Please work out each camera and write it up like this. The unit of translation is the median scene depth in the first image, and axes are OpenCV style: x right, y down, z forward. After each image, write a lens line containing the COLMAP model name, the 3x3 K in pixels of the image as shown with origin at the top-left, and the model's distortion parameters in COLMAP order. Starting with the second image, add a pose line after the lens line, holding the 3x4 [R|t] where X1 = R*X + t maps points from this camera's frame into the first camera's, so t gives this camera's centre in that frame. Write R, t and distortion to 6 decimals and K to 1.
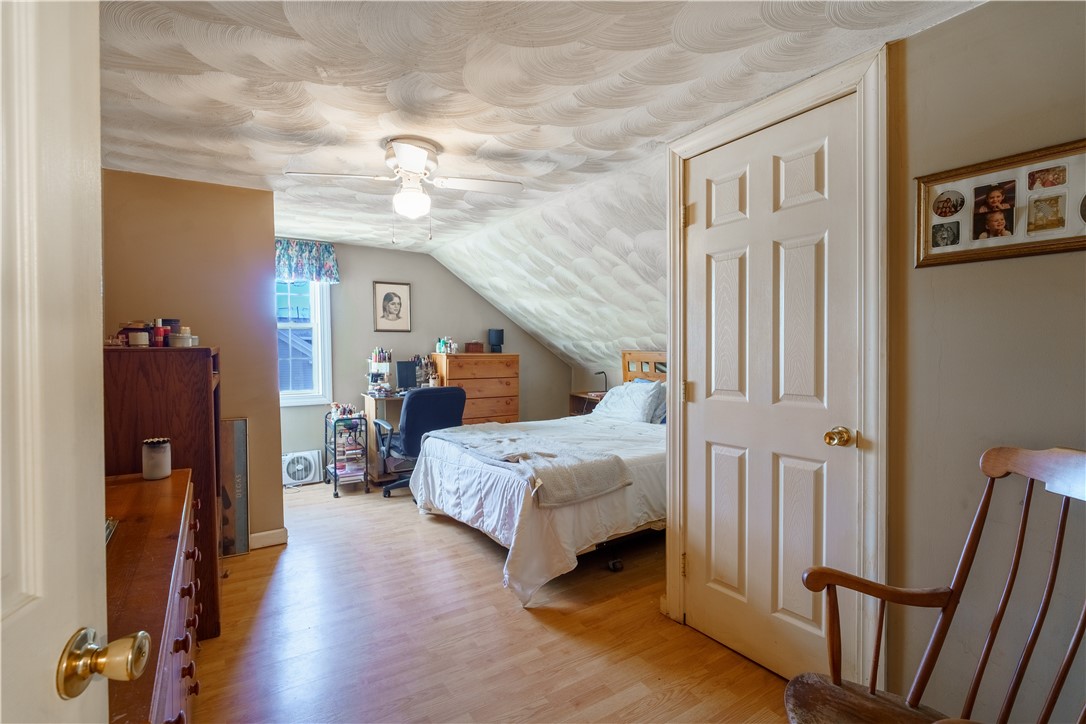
lens RADIAL K [[502.8, 0, 542.1], [0, 502.8, 357.5], [0, 0, 1]] dist [-0.000185, -0.001502]
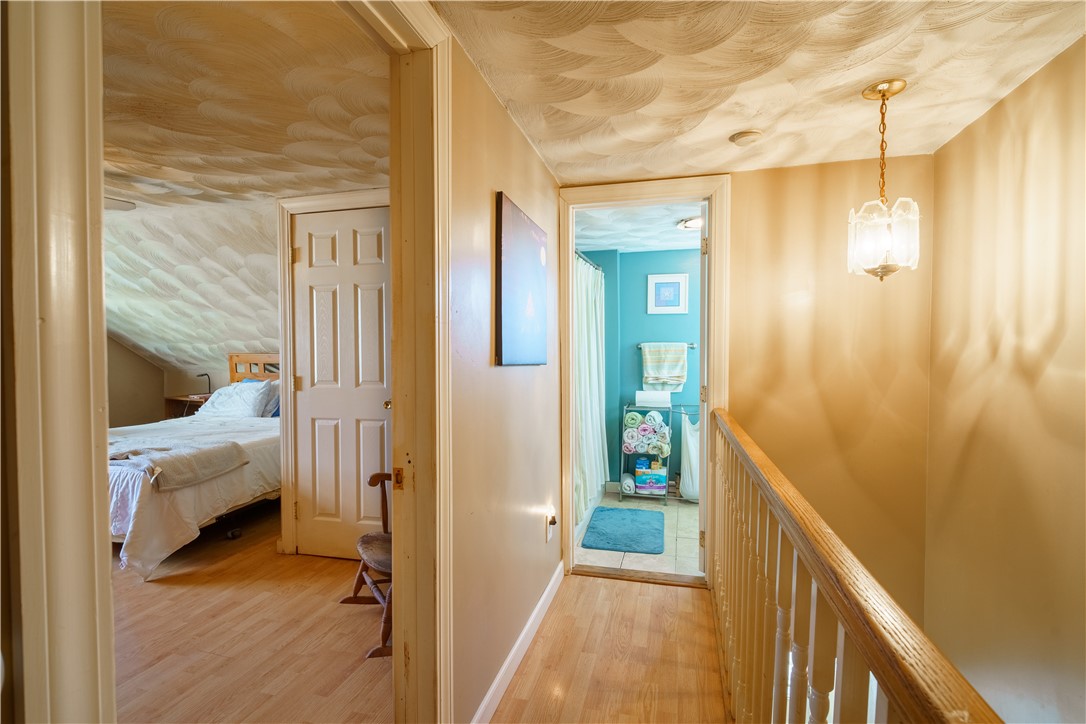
lens RADIAL K [[502.8, 0, 542.1], [0, 502.8, 363.3], [0, 0, 1]] dist [-0.000185, -0.001502]
pose [[0.739191, -0.015868, 0.673309, -0.124809], [0.010207, 0.999872, 0.012358, 0.002596], [-0.673418, -0.002262, 0.739258, -0.419351]]
